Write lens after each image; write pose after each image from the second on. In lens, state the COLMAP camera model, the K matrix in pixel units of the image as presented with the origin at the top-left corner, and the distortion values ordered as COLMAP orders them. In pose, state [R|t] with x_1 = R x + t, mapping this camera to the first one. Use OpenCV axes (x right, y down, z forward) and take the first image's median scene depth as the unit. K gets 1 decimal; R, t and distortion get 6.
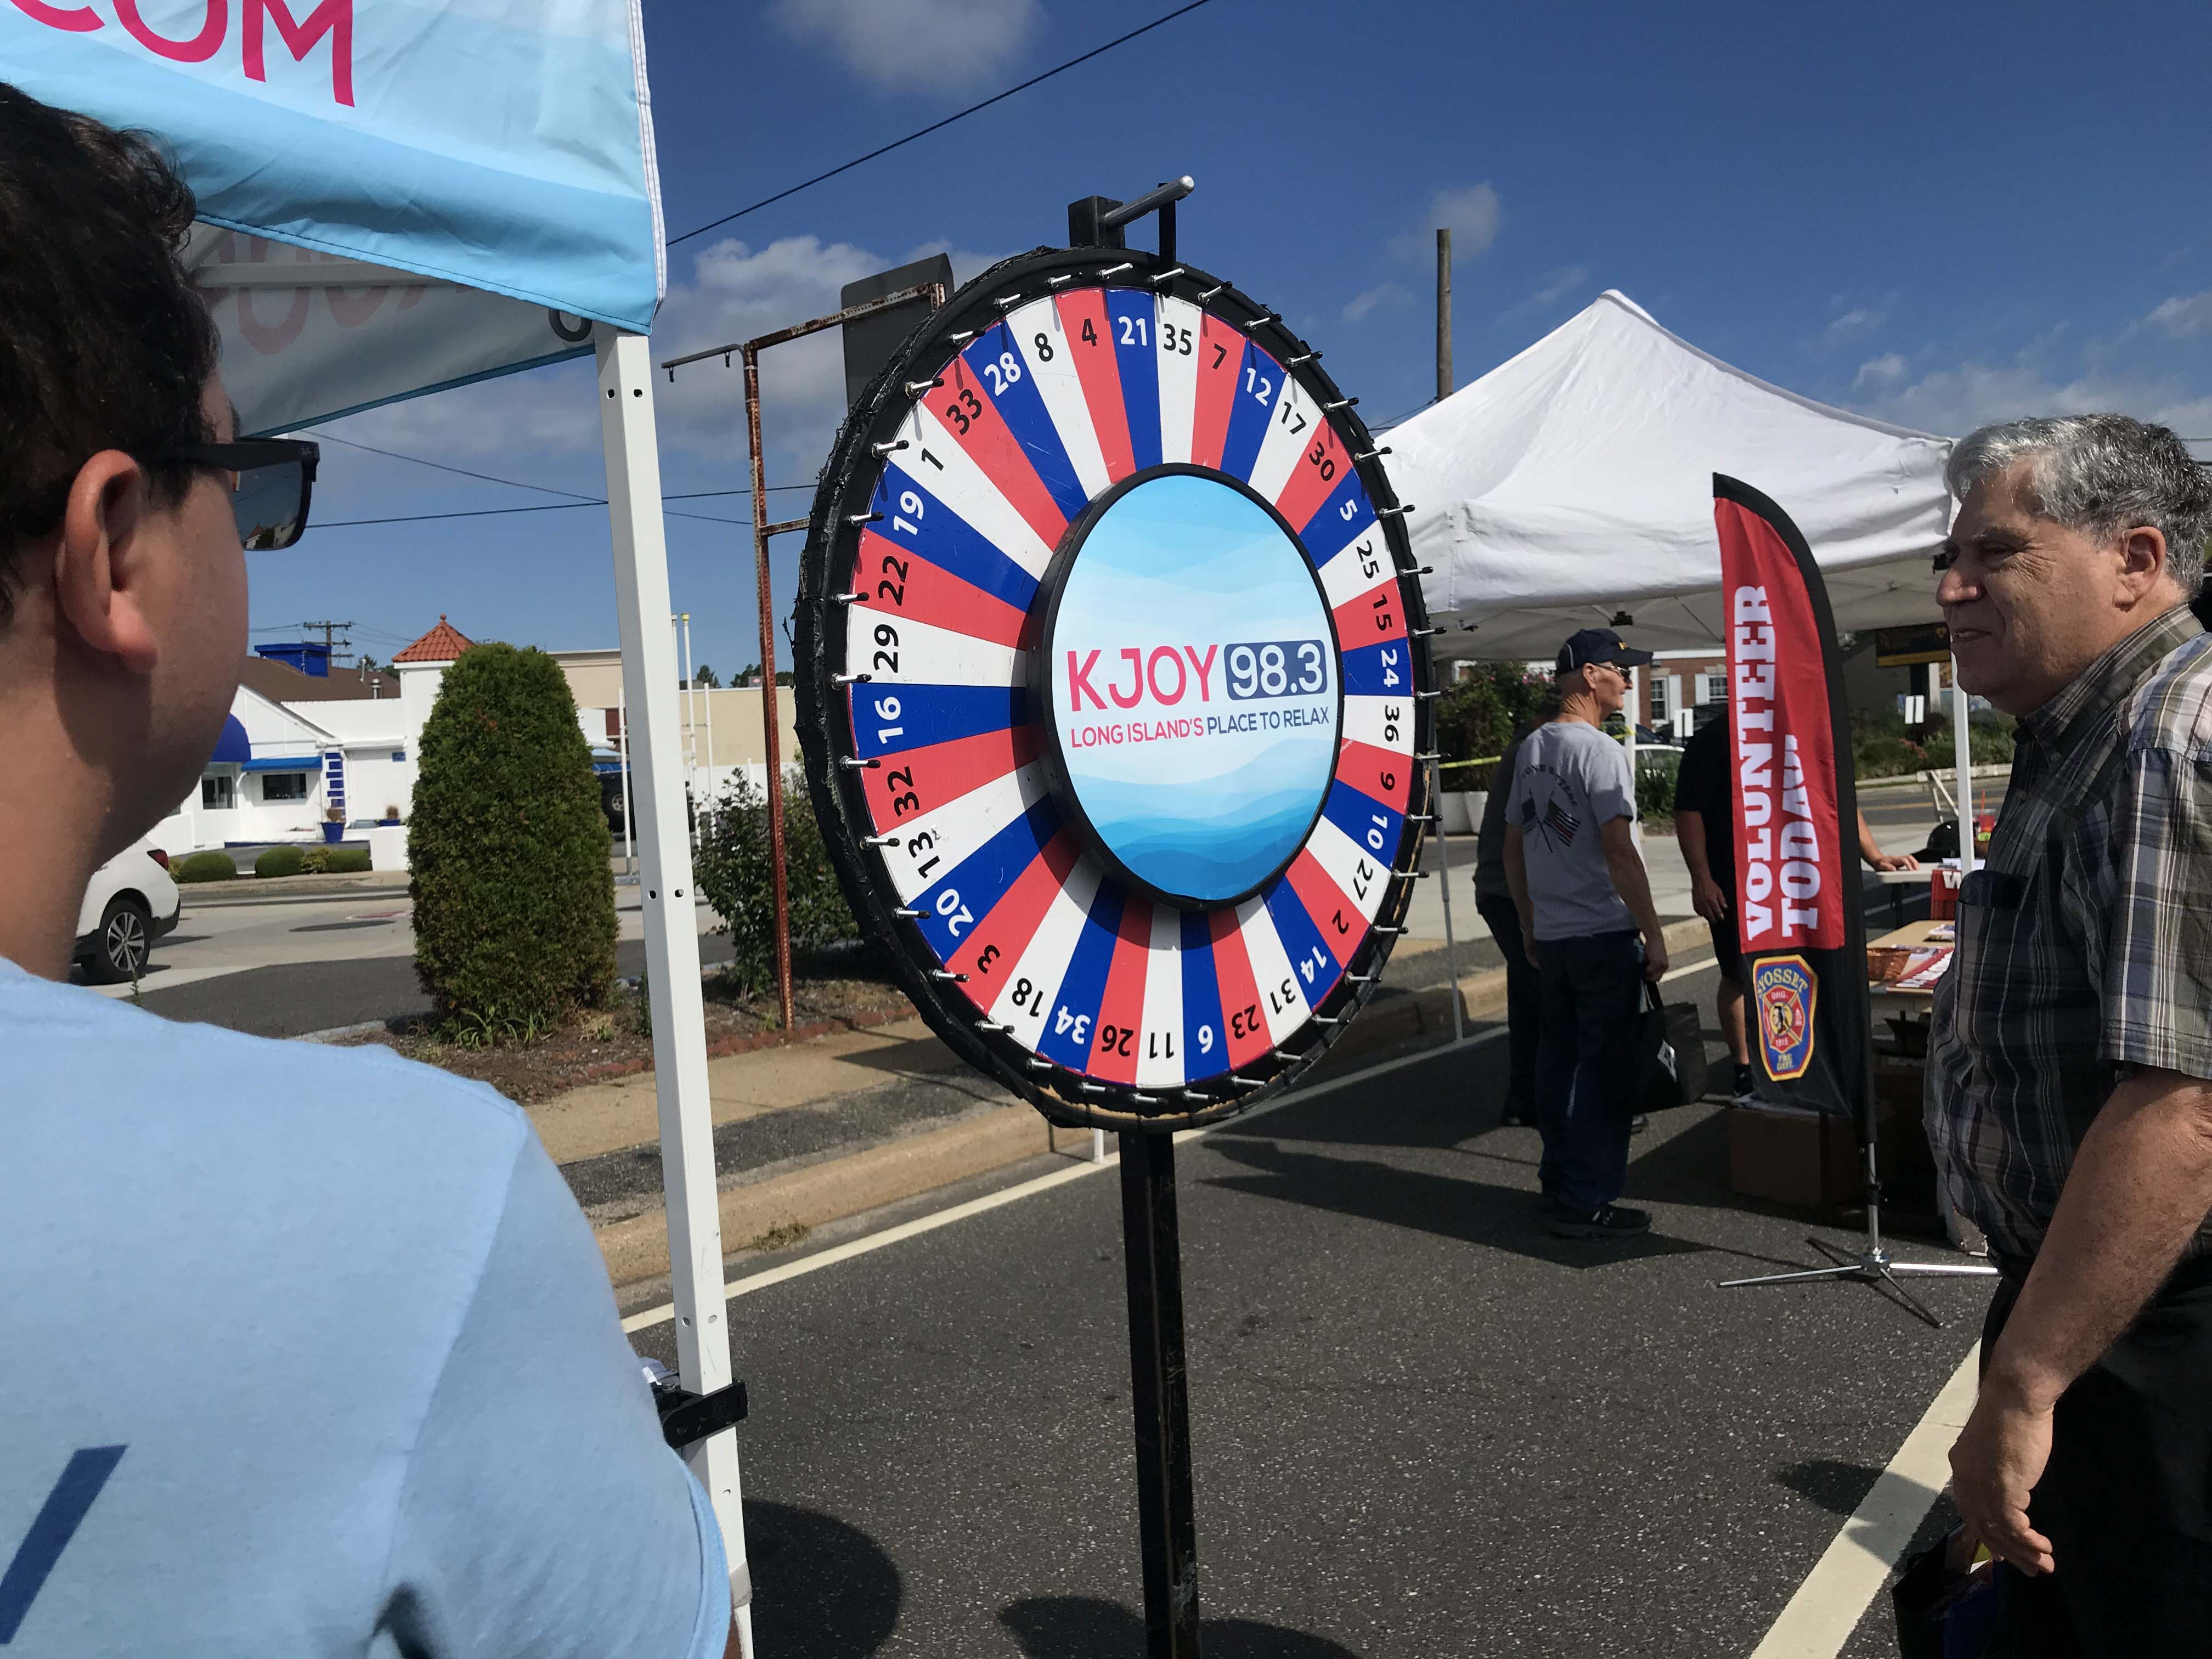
lens RADIAL K [[1825.8, 0, 1106.0], [0, 1825.8, 829.5], [0, 0, 1]] dist [0.017964, -0.013941]
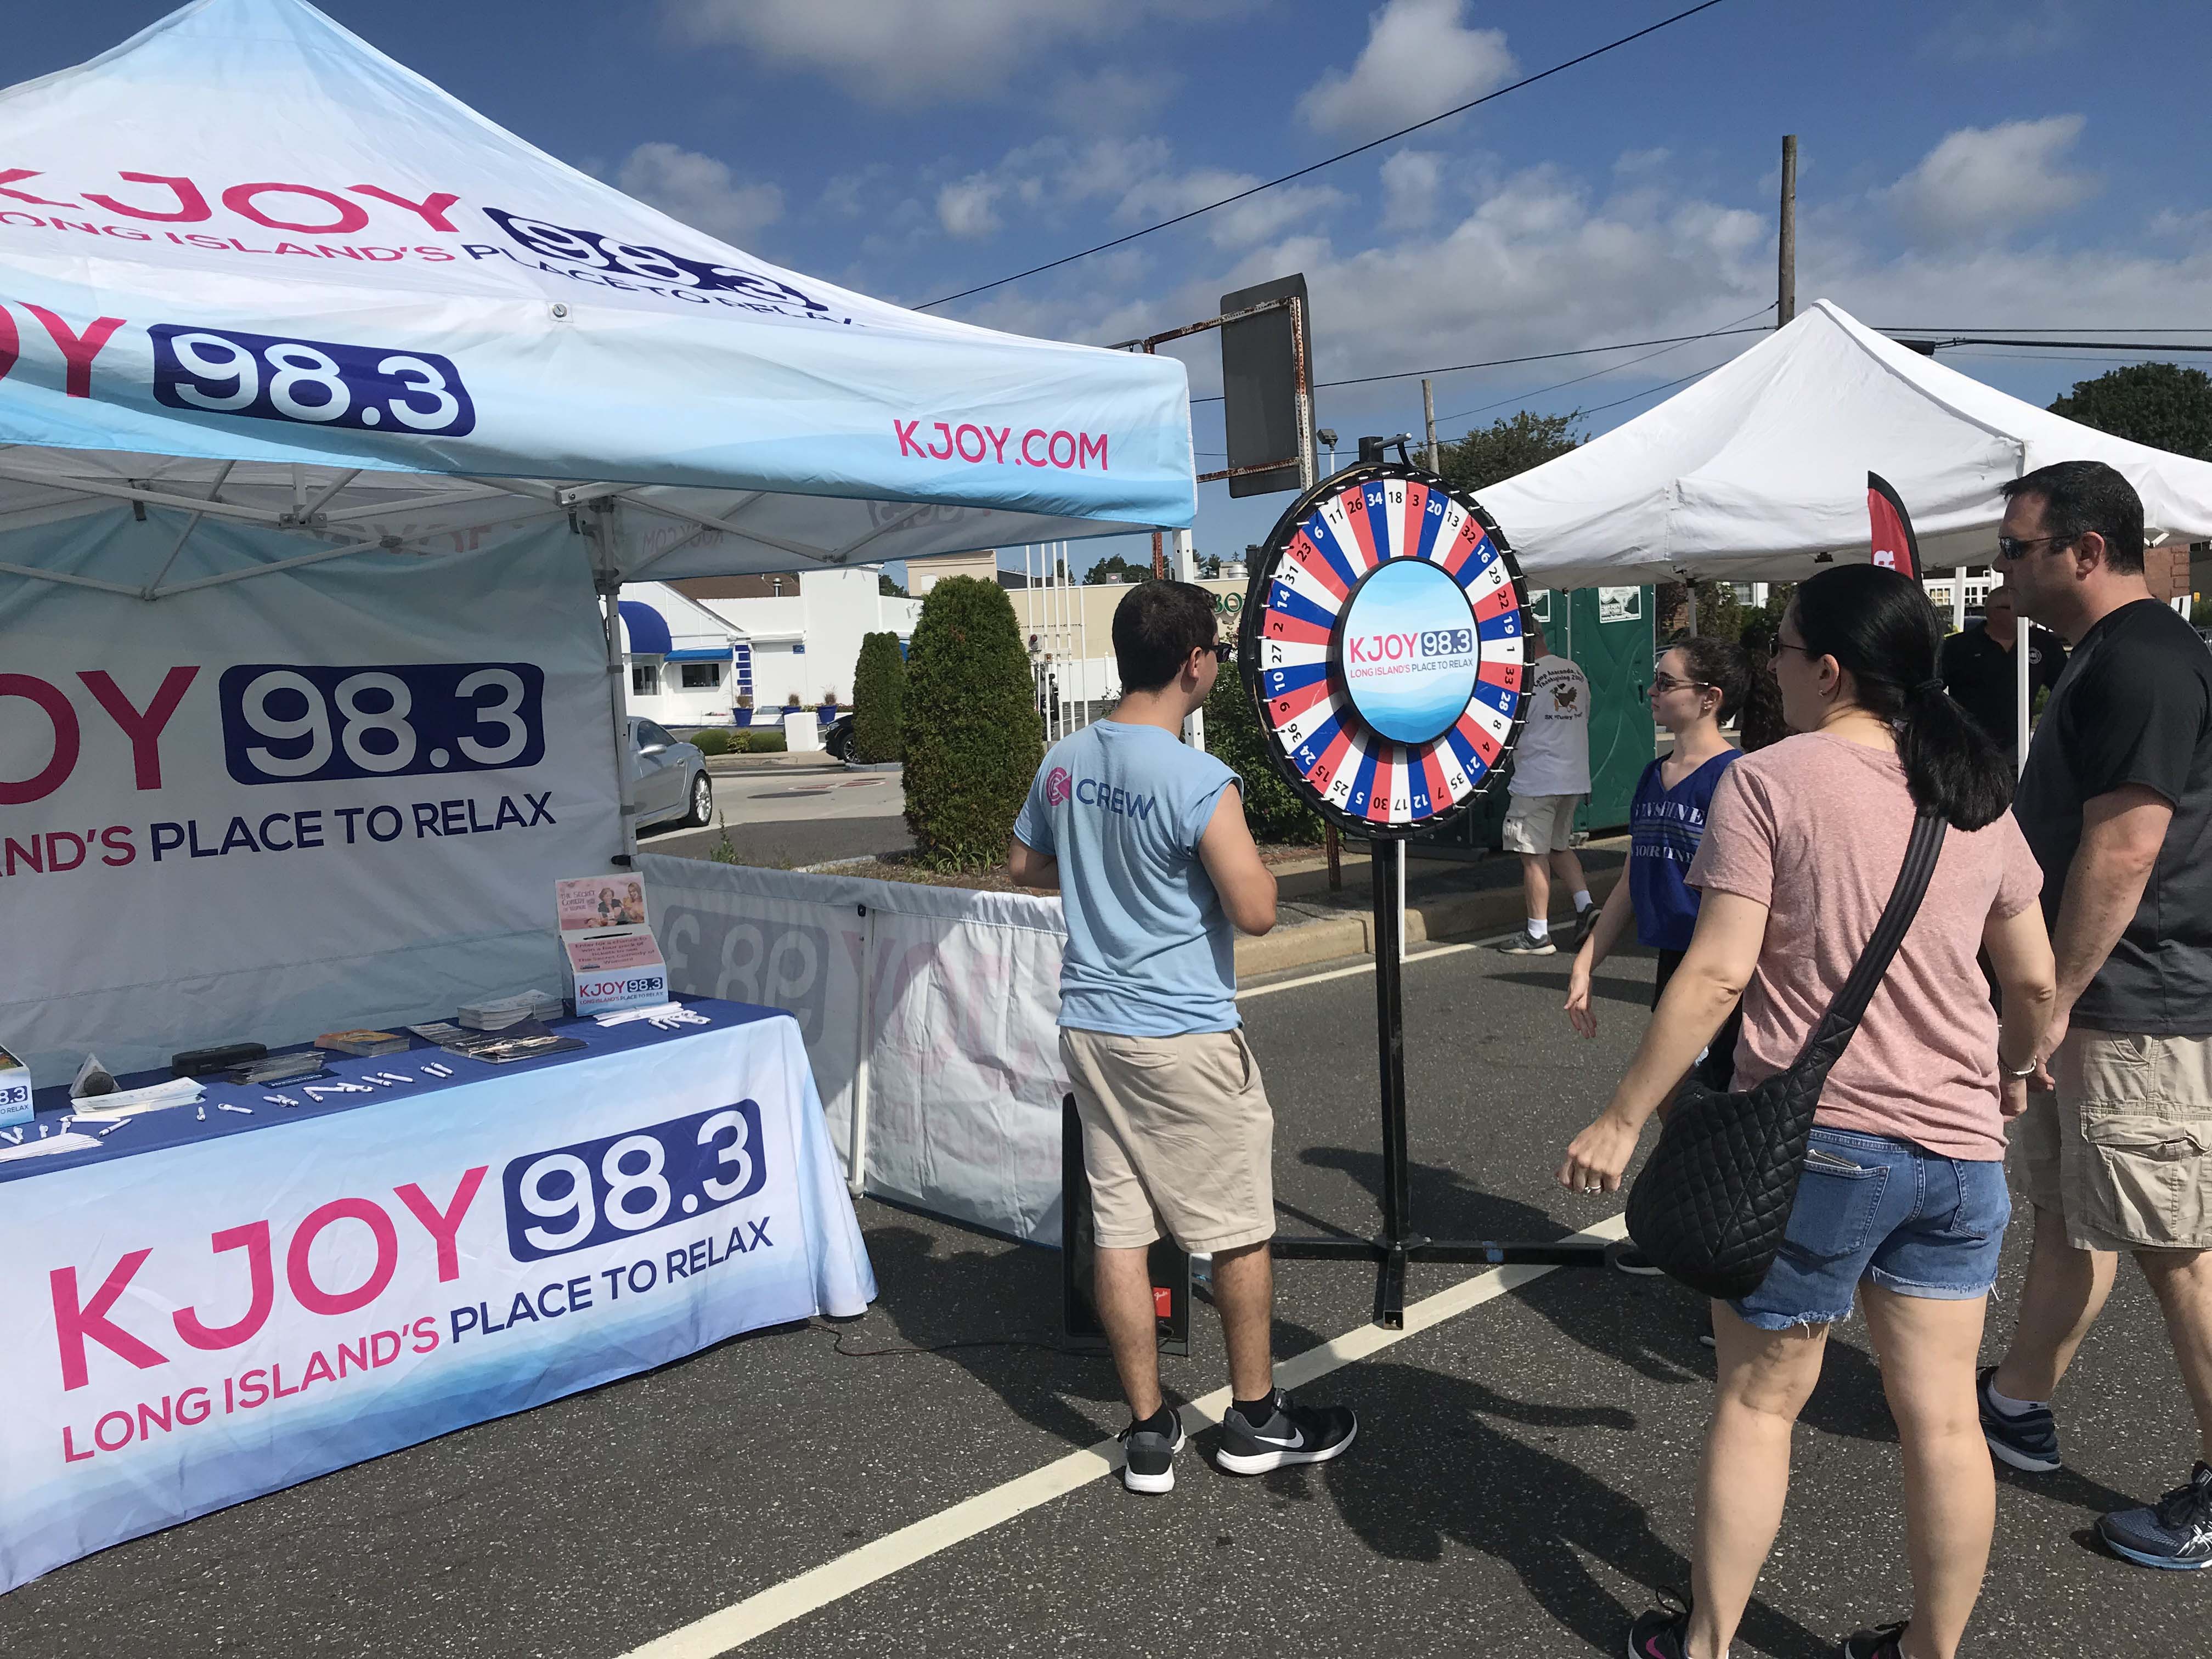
lens RADIAL K [[1802.9, 0, 1086.4], [0, 1802.9, 842.8], [0, 0, 1]] dist [0.014450, 0.007031]
pose [[0.980033, 0.021954, -0.197618, 0.037934], [-0.008599, 0.997635, 0.068190, 0.004618], [0.198648, -0.065129, 0.977905, -0.467485]]
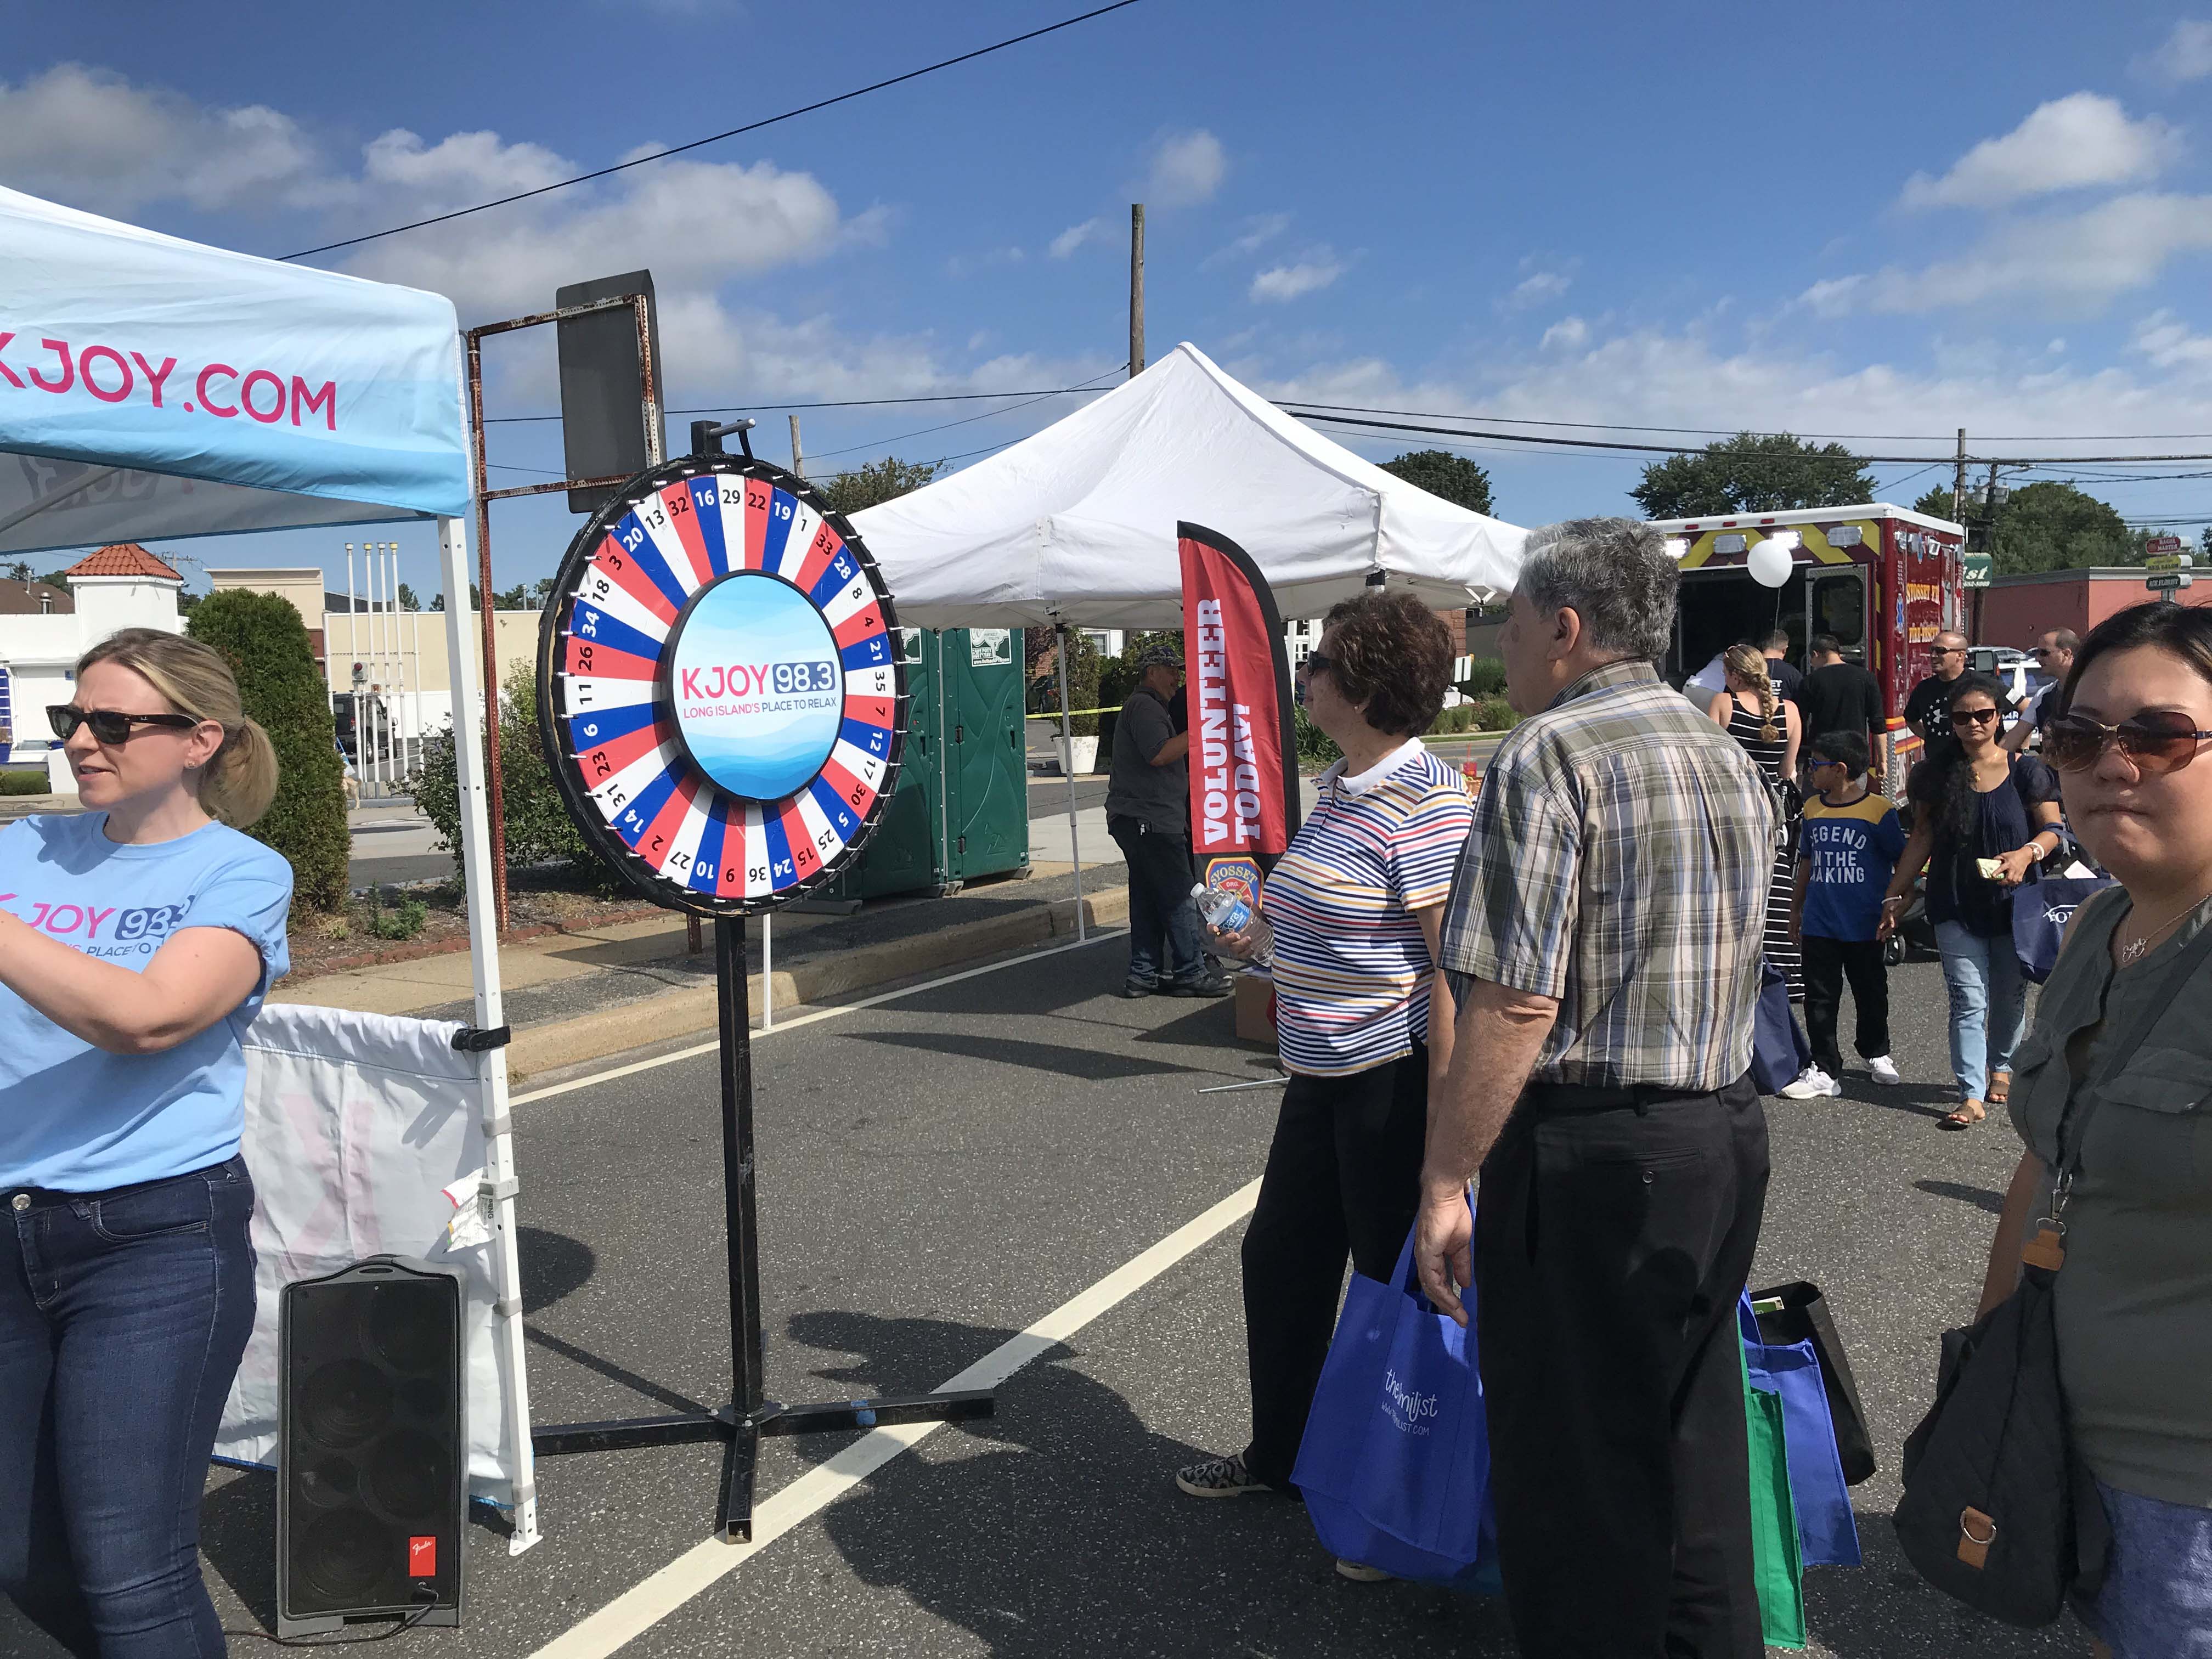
lens RADIAL K [[1825.8, 0, 1106.0], [0, 1825.8, 829.5], [0, 0, 1]] dist [0.017964, -0.013941]
pose [[0.988482, 0.009625, 0.151030, 0.043412], [-0.014972, 0.999299, 0.034309, -0.000295], [-0.150594, -0.036175, 0.987934, -0.322374]]
